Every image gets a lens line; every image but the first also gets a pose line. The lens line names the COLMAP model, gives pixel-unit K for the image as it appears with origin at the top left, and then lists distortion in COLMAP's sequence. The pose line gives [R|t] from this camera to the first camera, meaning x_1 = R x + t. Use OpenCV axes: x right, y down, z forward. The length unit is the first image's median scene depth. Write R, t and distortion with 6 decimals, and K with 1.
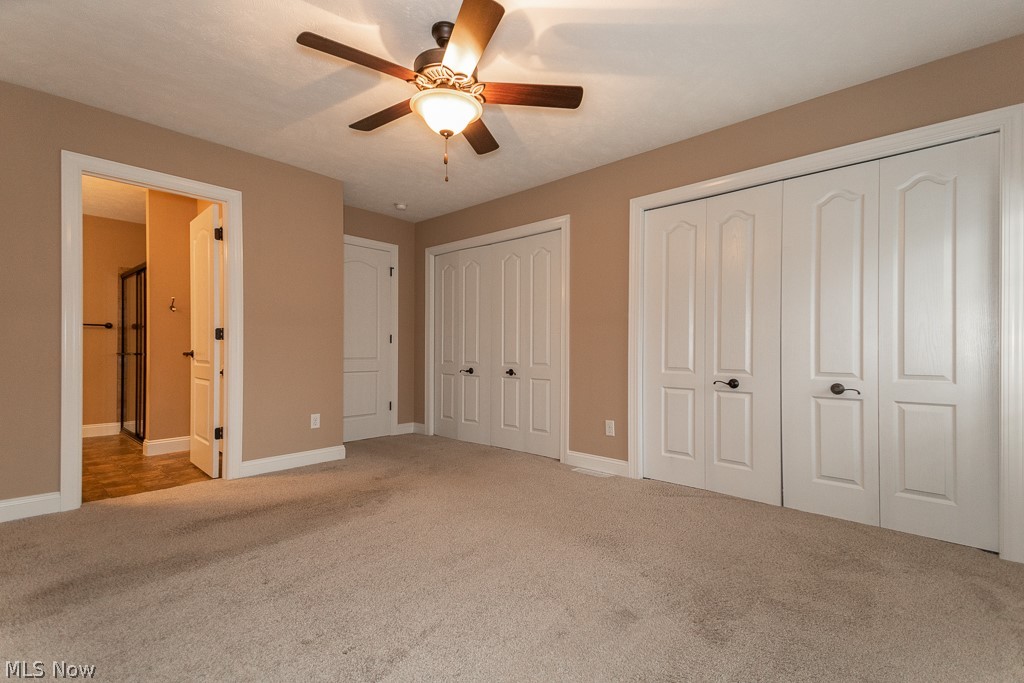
lens RADIAL K [[469.0, 0, 512.0], [0, 469.0, 341.5], [0, 0, 1]] dist [0.044003, -0.020696]
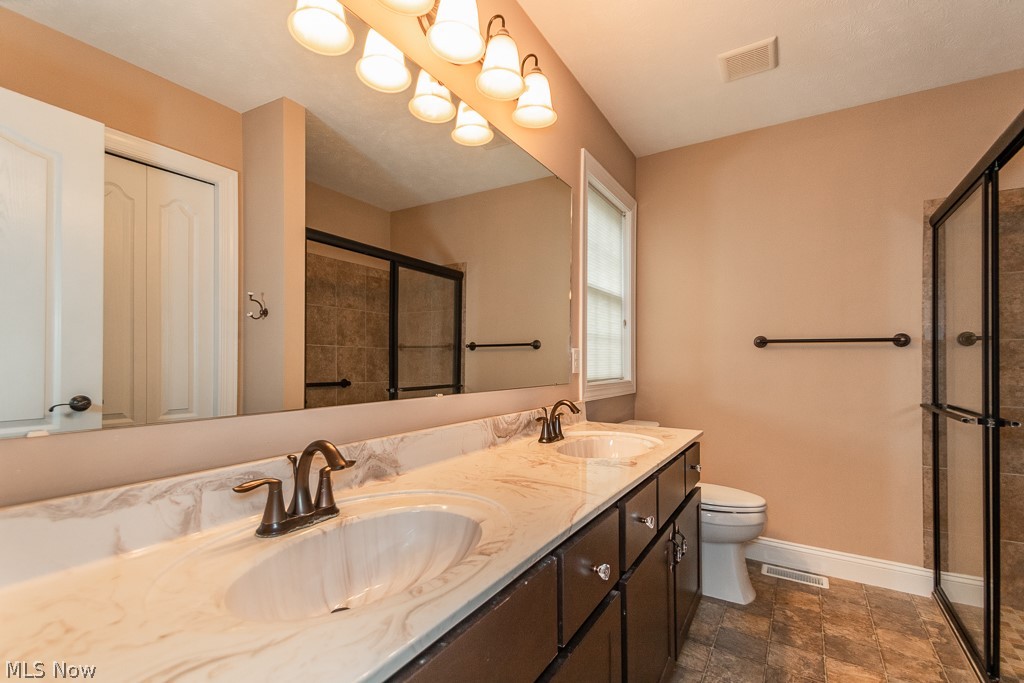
lens RADIAL K [[469.0, 0, 512.0], [0, 469.0, 341.5], [0, 0, 1]] dist [0.044003, -0.020696]
pose [[0.175662, -0.005887, -0.984433, -0.480724], [0.009059, 0.999949, -0.004363, -0.033567], [0.984409, -0.008152, 0.175706, 0.580123]]
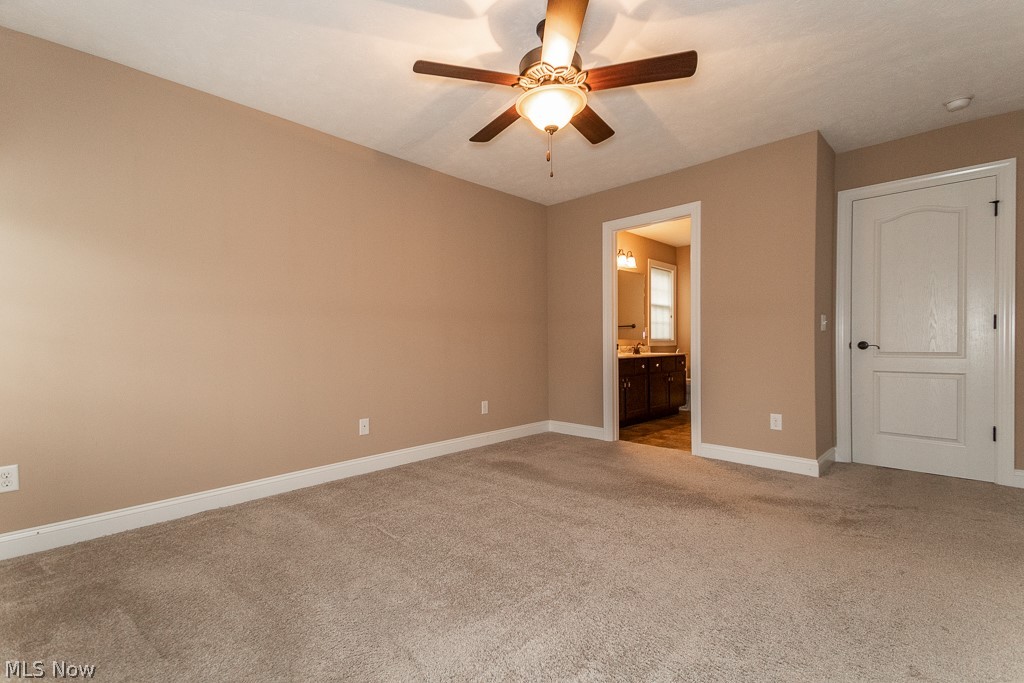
lens RADIAL K [[469.0, 0, 512.0], [0, 469.0, 341.5], [0, 0, 1]] dist [0.044003, -0.020696]
pose [[-0.047252, -0.001377, -0.998882, 0.374139], [0.024059, 0.999707, -0.002516, 0.006999], [0.998593, -0.024151, -0.047205, 0.414803]]
